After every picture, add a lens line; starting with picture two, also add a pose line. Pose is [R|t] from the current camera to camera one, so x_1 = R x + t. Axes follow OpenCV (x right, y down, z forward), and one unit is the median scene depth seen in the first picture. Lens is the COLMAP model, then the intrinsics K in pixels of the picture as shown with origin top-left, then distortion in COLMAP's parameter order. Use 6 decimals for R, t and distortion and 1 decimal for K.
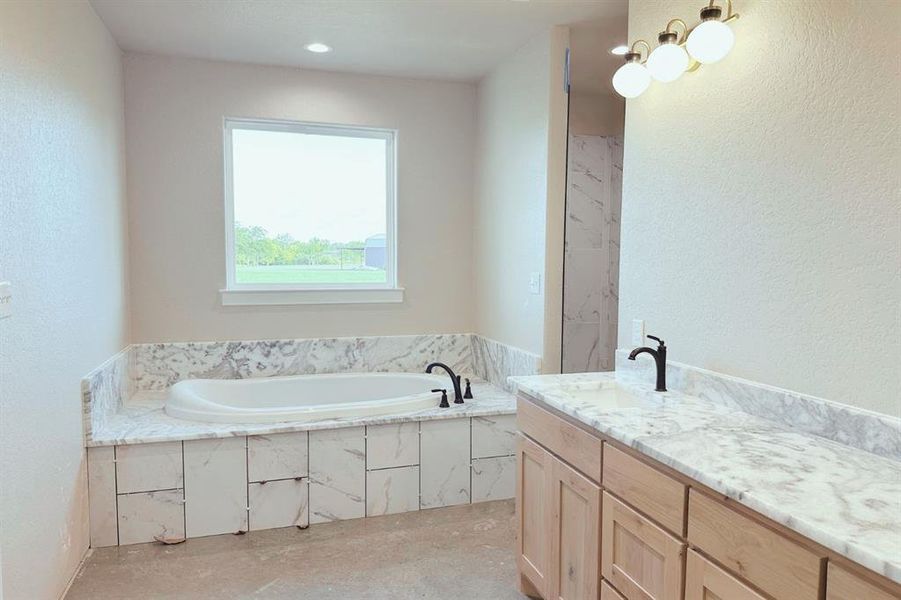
lens RADIAL K [[631.4, 0, 453.5], [0, 631.4, 307.1], [0, 0, 1]] dist [0.110523, -0.152473]
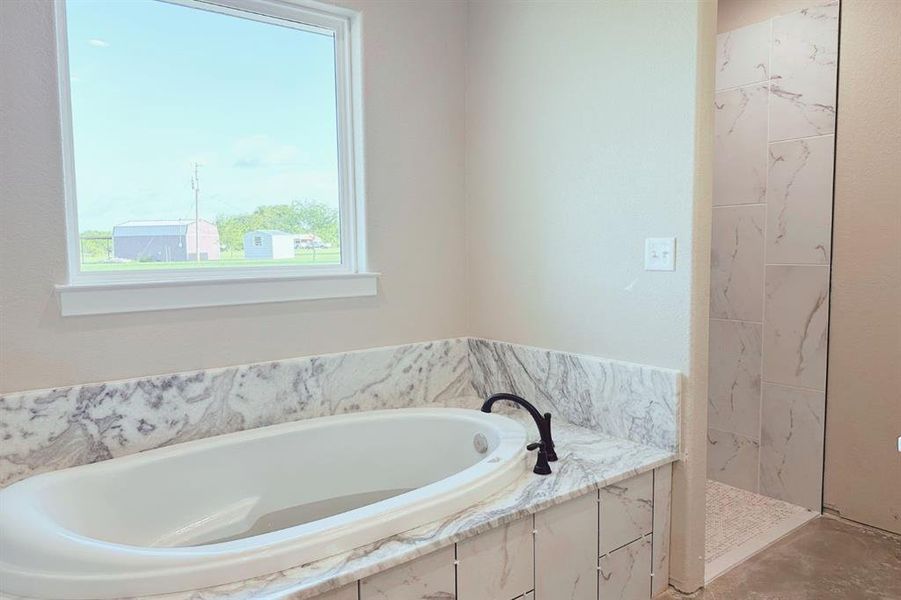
lens RADIAL K [[640.3, 0, 450.5], [0, 640.3, 300.0], [0, 0, 1]] dist [0.049709, -0.079260]
pose [[0.940208, -0.047108, 0.337329, -0.237174], [0.044575, 0.998890, 0.015255, -0.009344], [-0.337673, 0.000693, 0.941263, 0.403476]]
